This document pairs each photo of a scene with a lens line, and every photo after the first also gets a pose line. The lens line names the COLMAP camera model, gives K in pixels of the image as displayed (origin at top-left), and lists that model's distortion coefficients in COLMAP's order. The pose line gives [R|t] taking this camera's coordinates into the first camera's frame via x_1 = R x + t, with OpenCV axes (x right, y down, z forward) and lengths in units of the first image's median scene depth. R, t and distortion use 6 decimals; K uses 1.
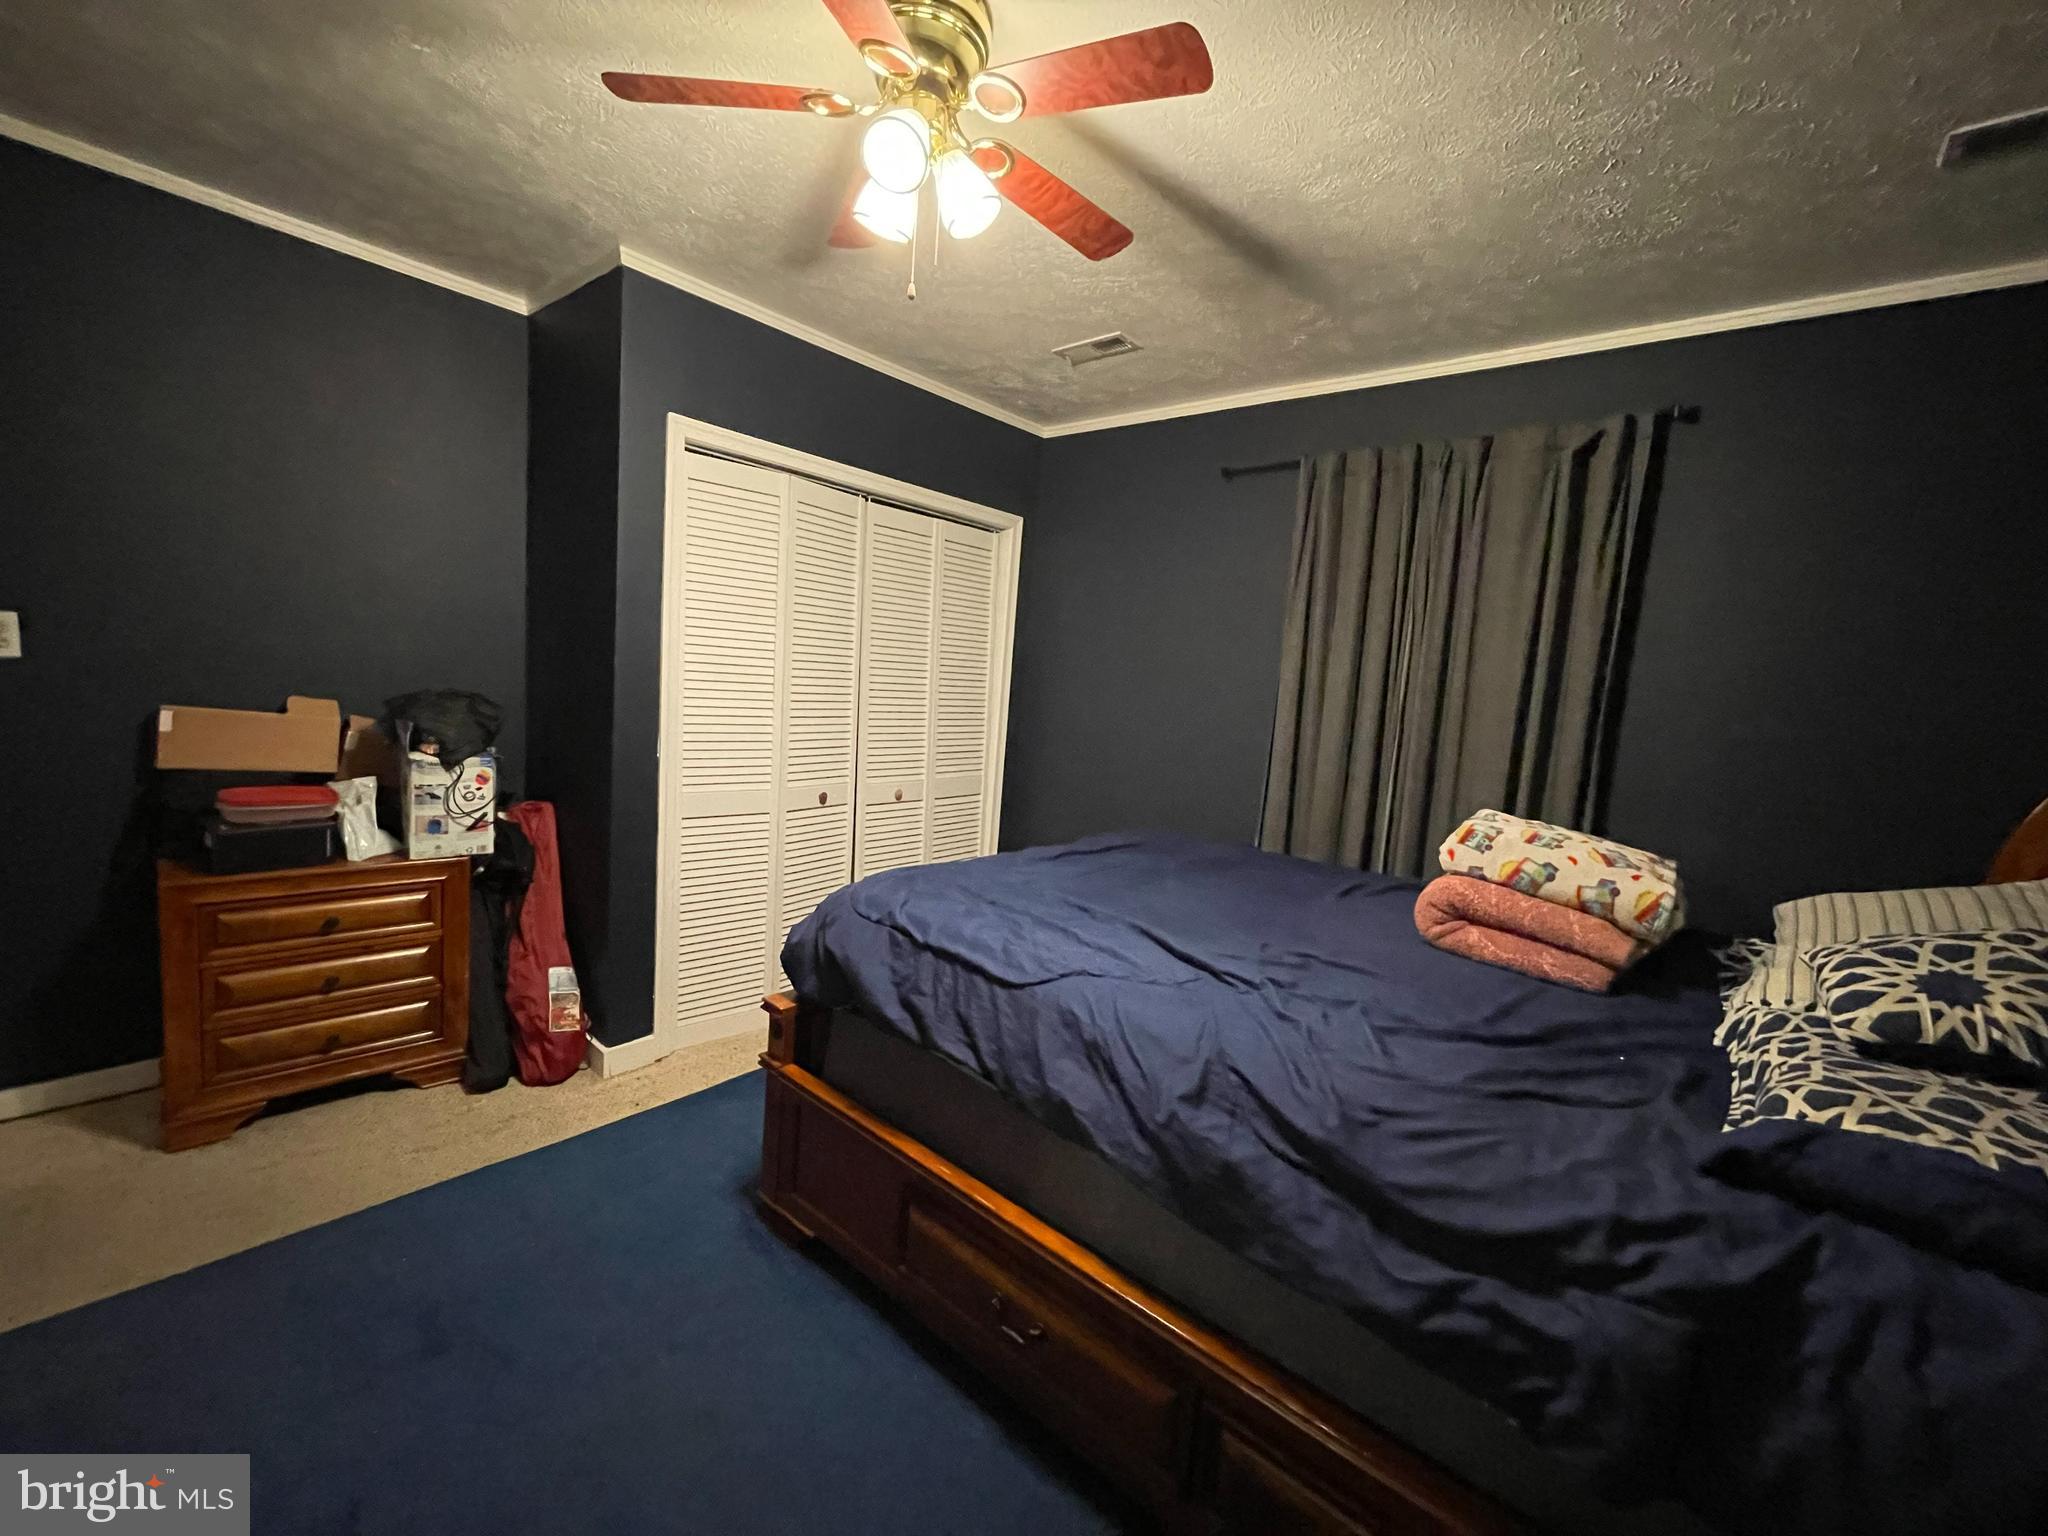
lens RADIAL K [[831.3, 0, 1021.7], [0, 831.3, 767.4], [0, 0, 1]] dist [-0.003771, 0.000011]
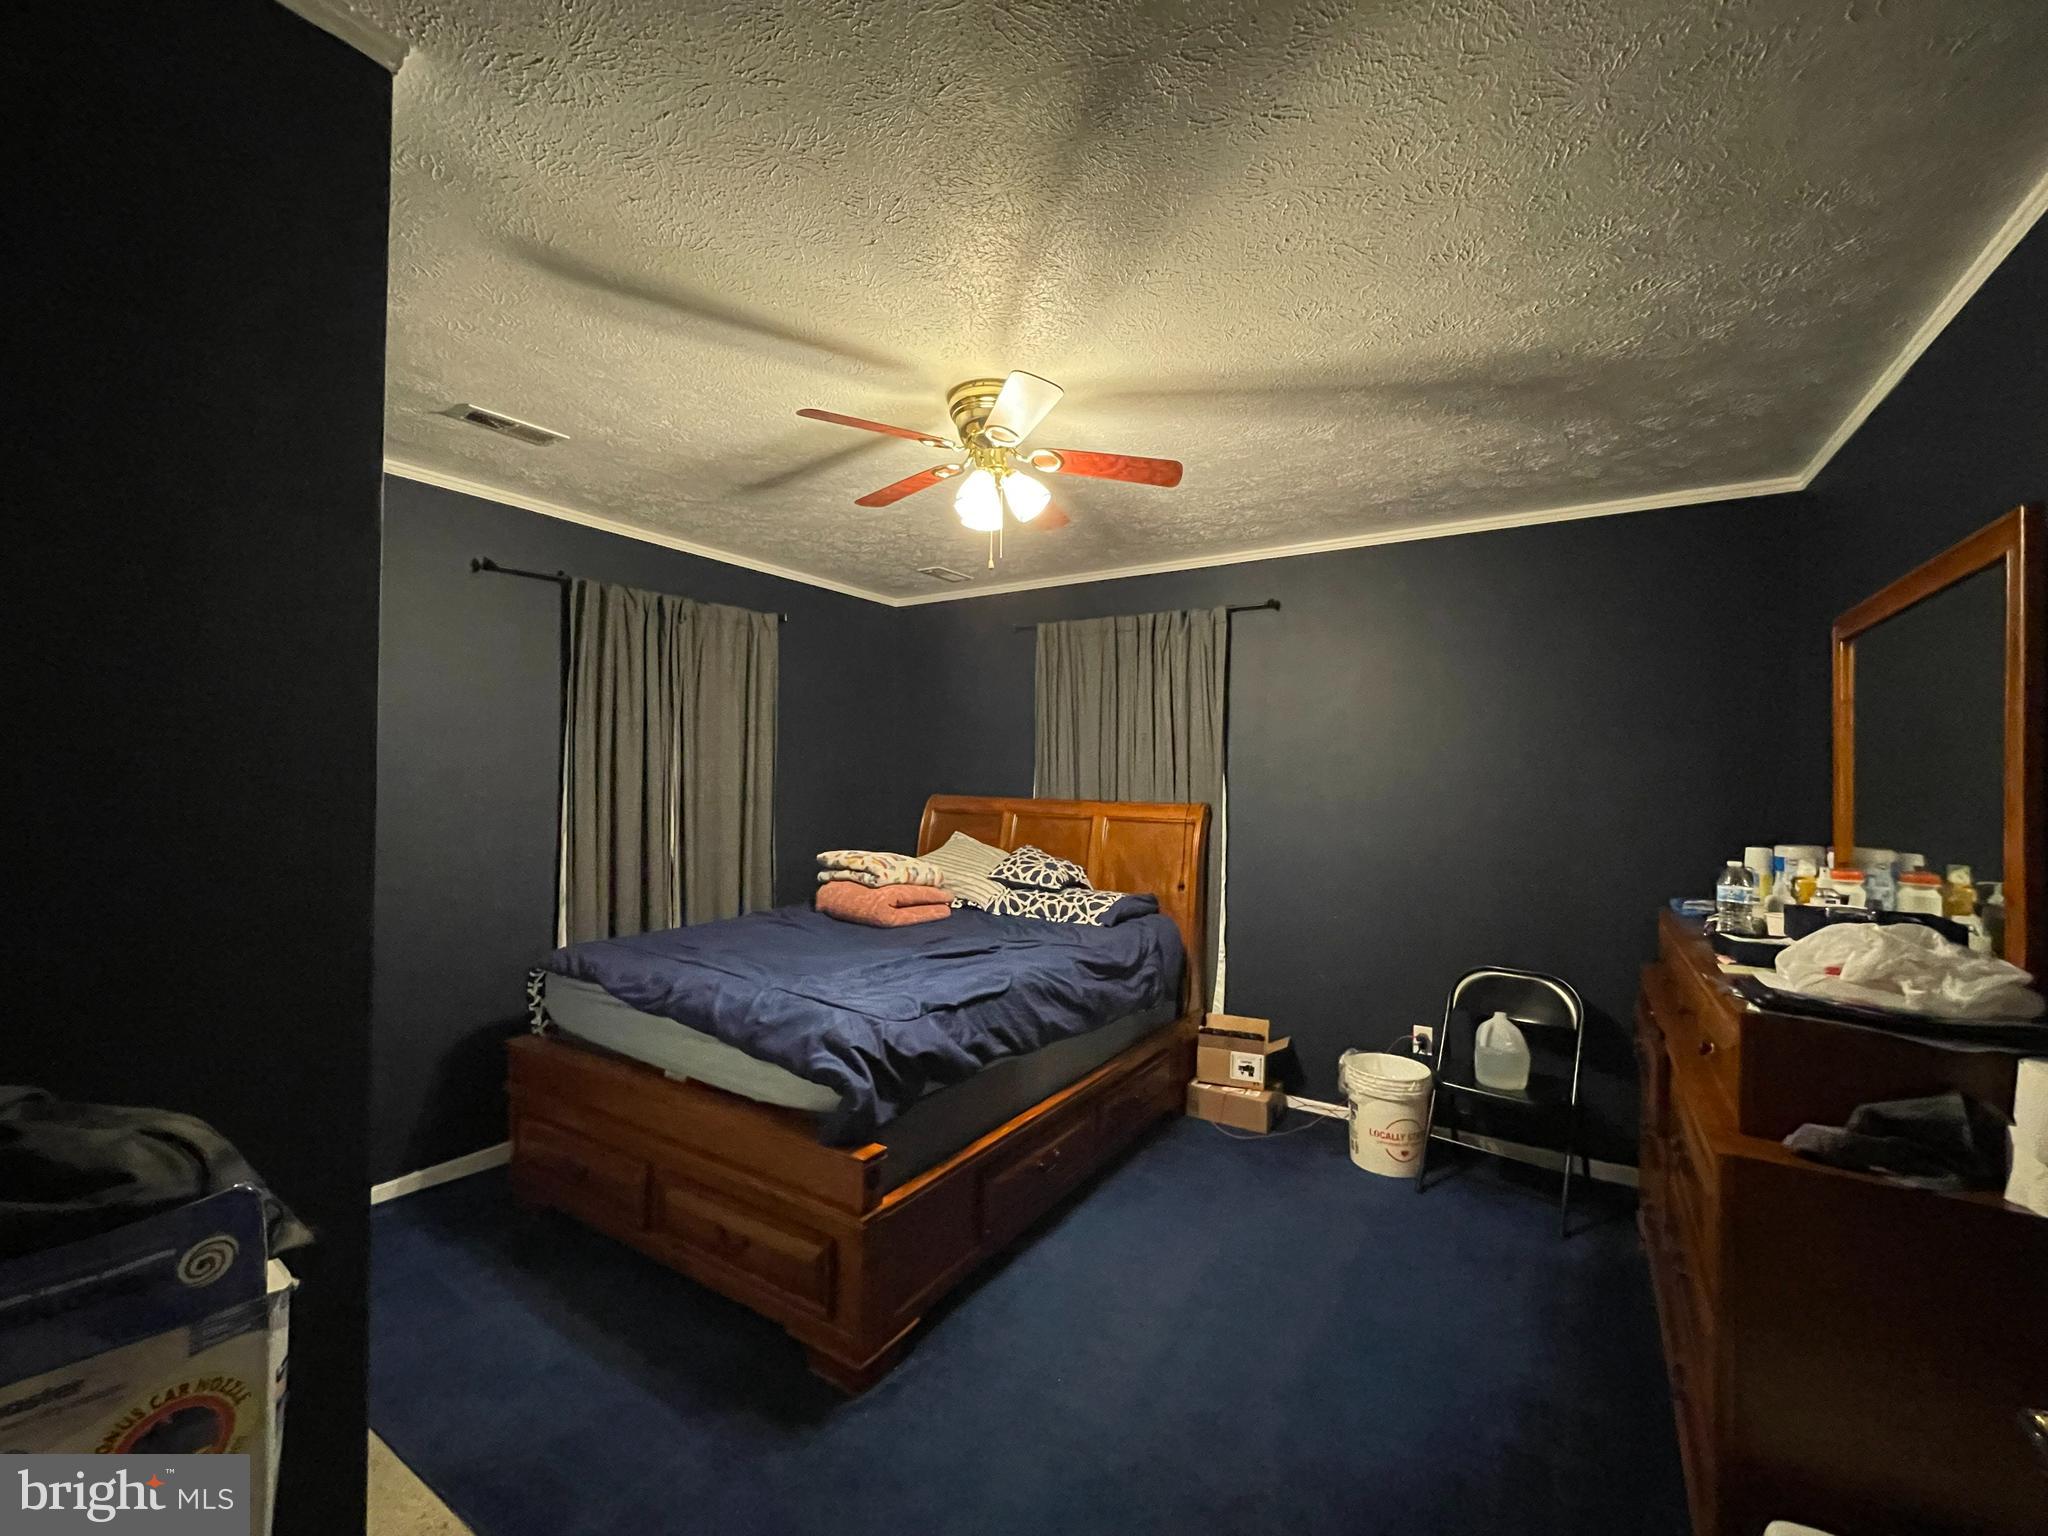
lens RADIAL K [[831.3, 0, 1021.7], [0, 831.3, 767.4], [0, 0, 1]] dist [-0.003771, 0.000011]
pose [[-0.134206, -0.067162, 0.988675, -1.431564], [0.088506, 0.992901, 0.079463, -0.273651], [-0.986993, 0.098168, -0.127309, 1.001708]]
